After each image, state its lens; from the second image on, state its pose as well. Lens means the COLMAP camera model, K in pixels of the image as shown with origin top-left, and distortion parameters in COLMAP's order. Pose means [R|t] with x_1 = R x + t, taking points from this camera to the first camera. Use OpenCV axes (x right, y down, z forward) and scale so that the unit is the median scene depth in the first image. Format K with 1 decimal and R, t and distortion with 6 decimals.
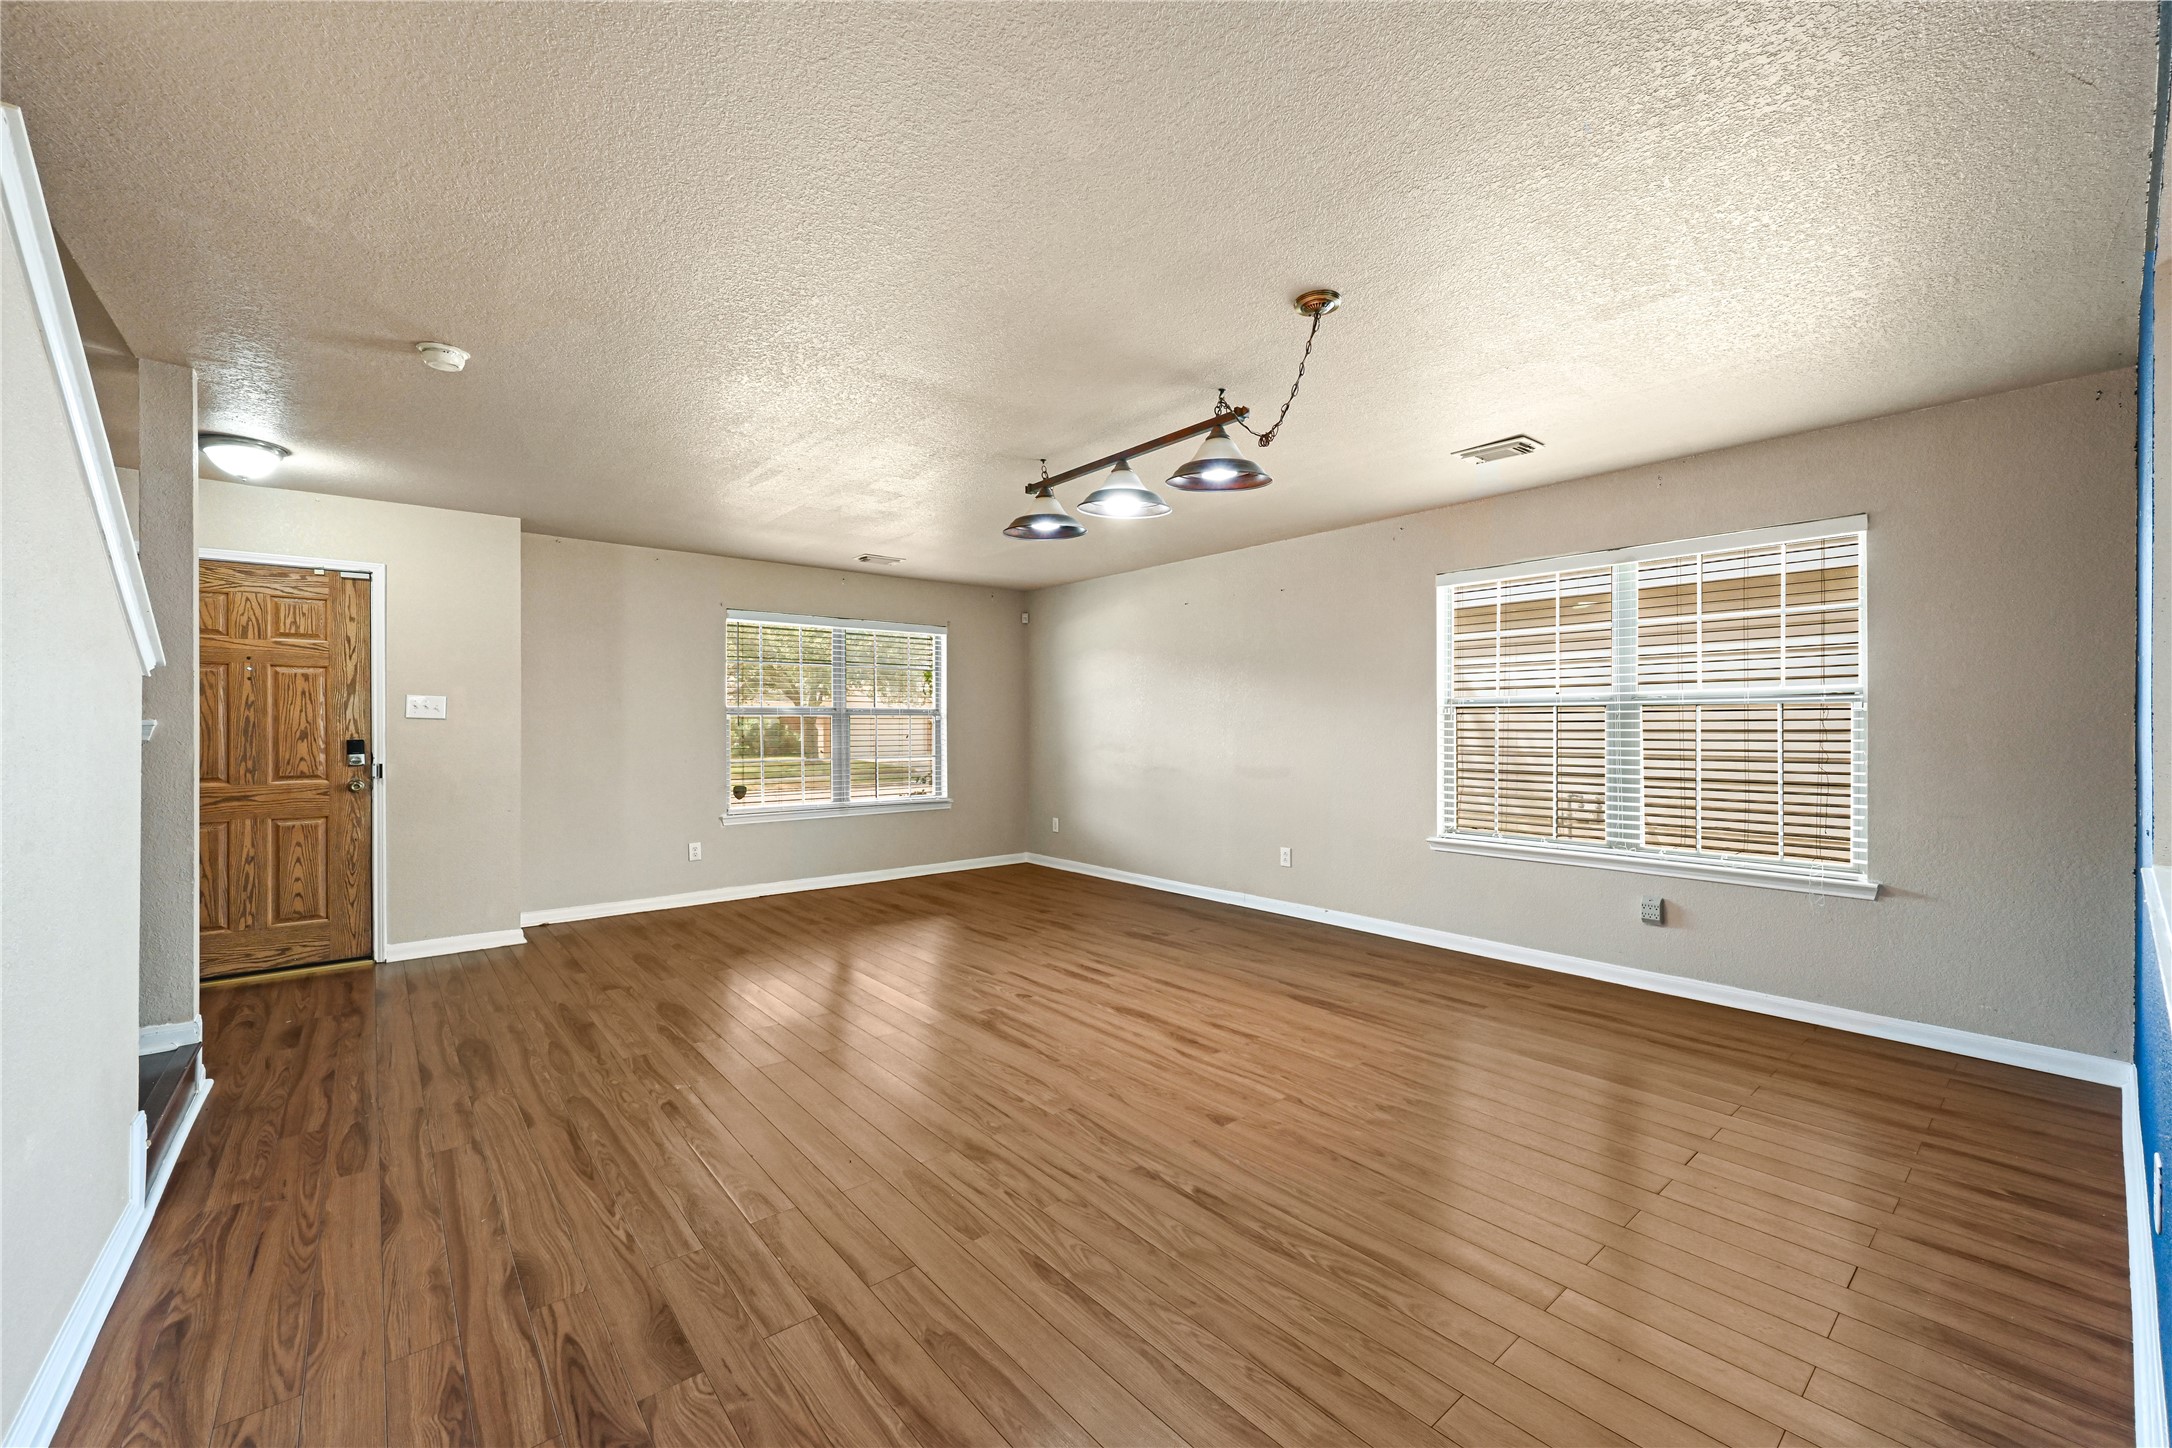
lens RADIAL K [[862.3, 0, 1099.7], [0, 862.3, 724.5], [0, 0, 1]] dist [0.001504, -0.000312]
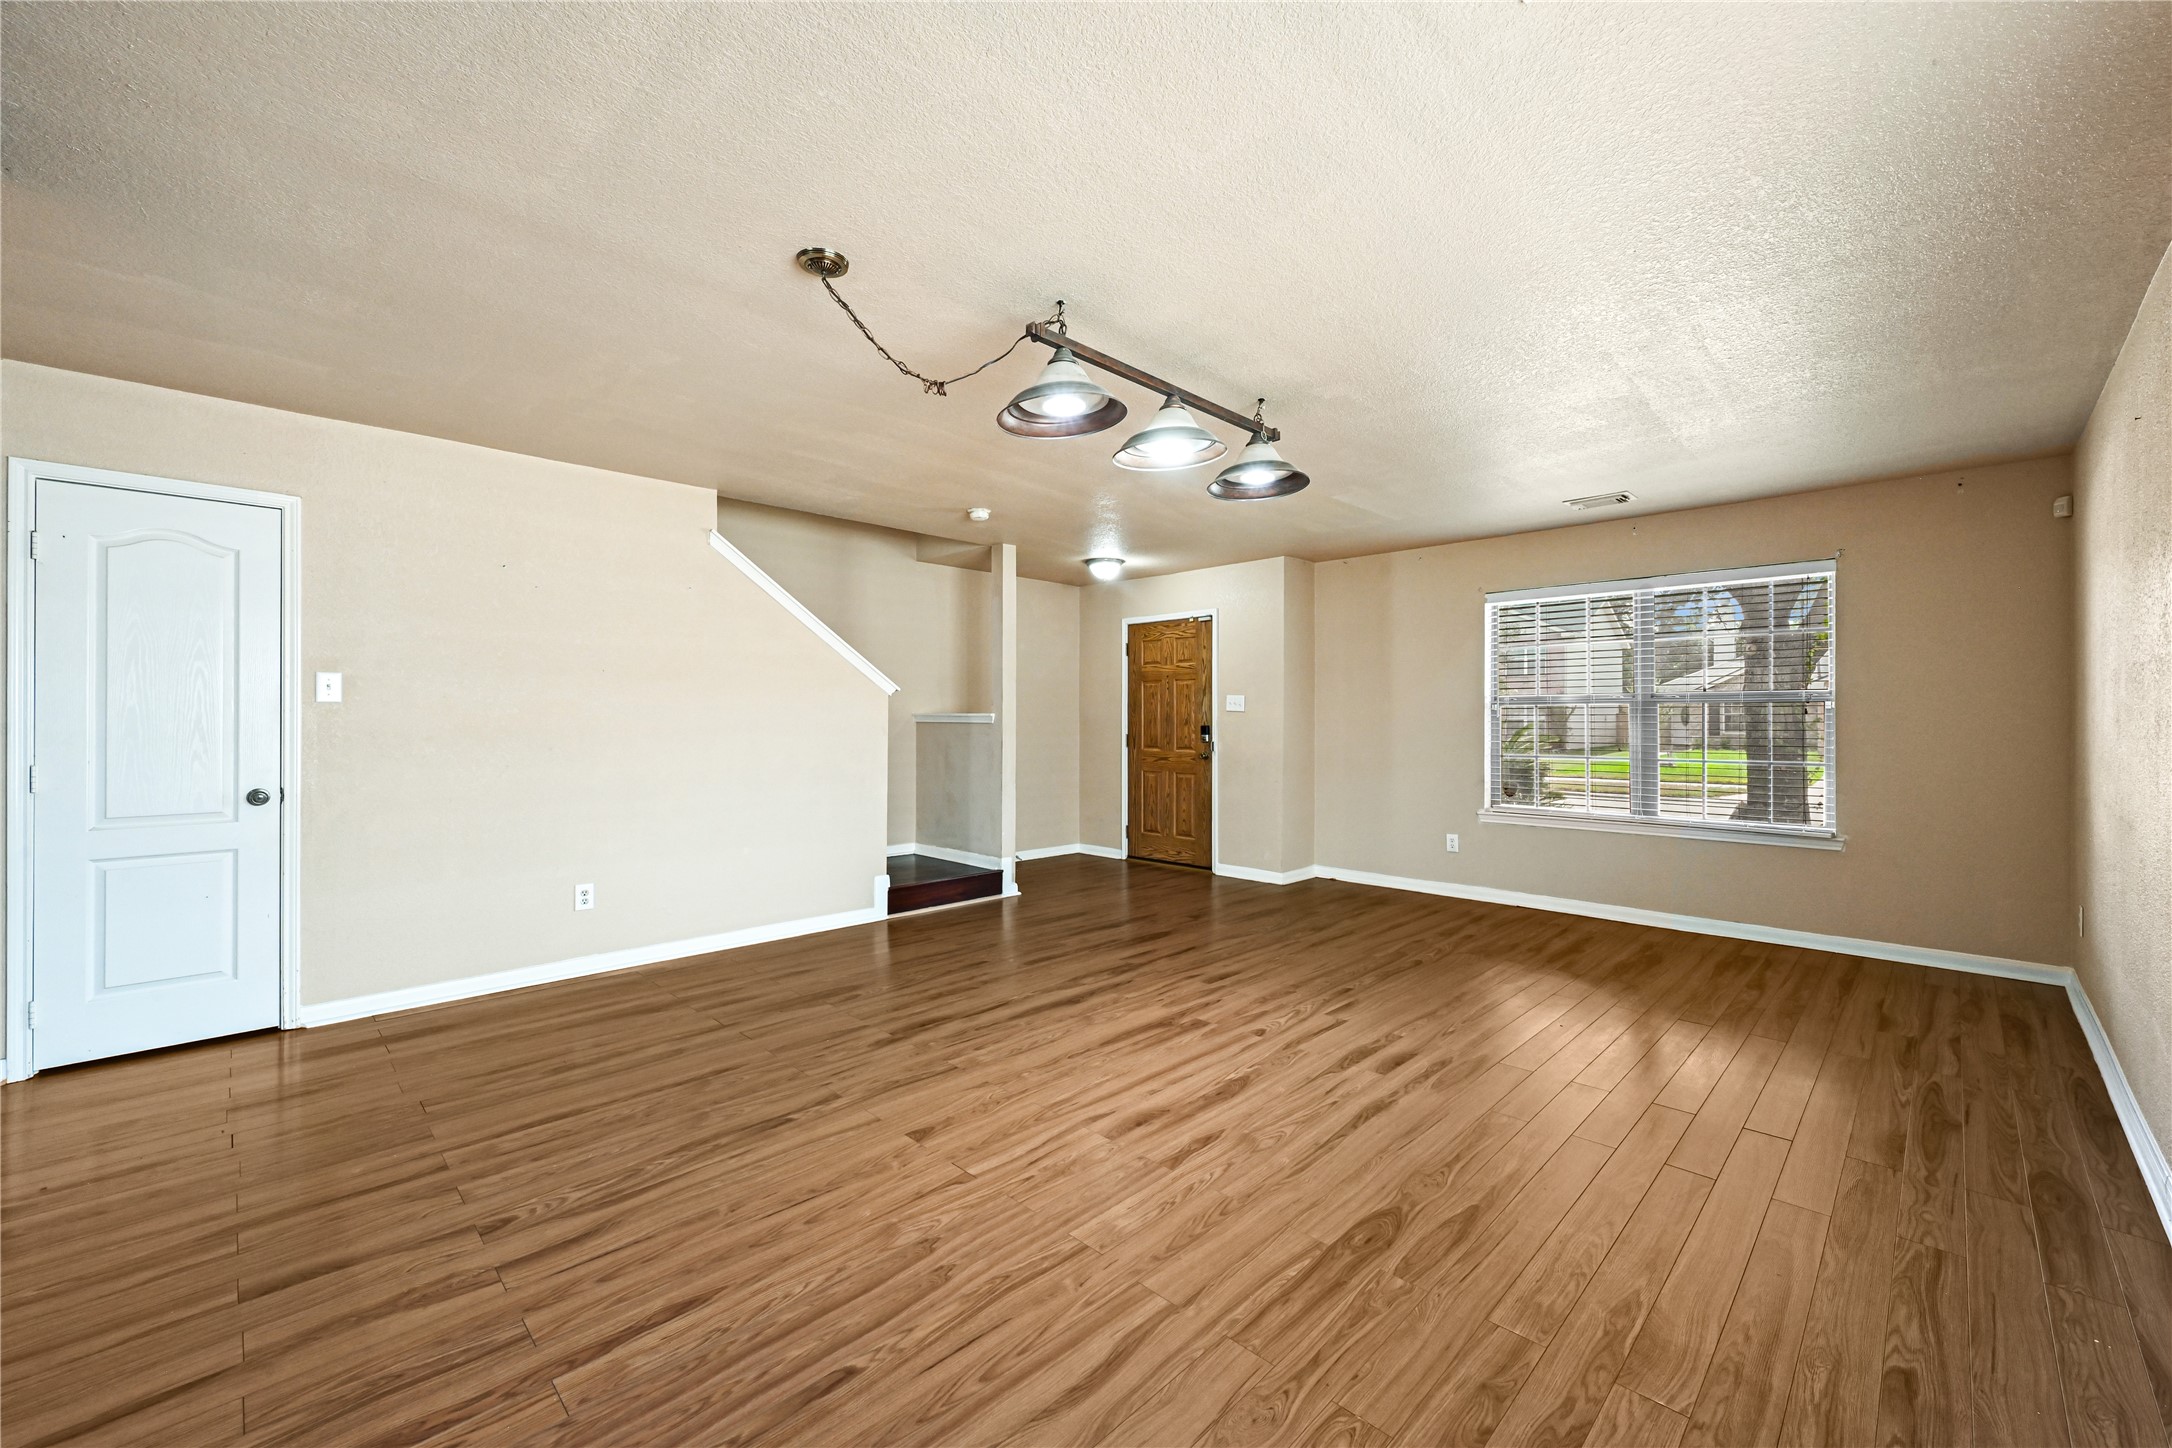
lens RADIAL K [[862.3, 0, 1076.0], [0, 862.3, 722.2], [0, 0, 1]] dist [0.001504, -0.000312]
pose [[0.068836, 0.006325, -0.997608, 0.783785], [-0.000423, 0.999980, 0.006311, 0.002385], [0.997628, -0.000013, 0.068837, 0.795842]]
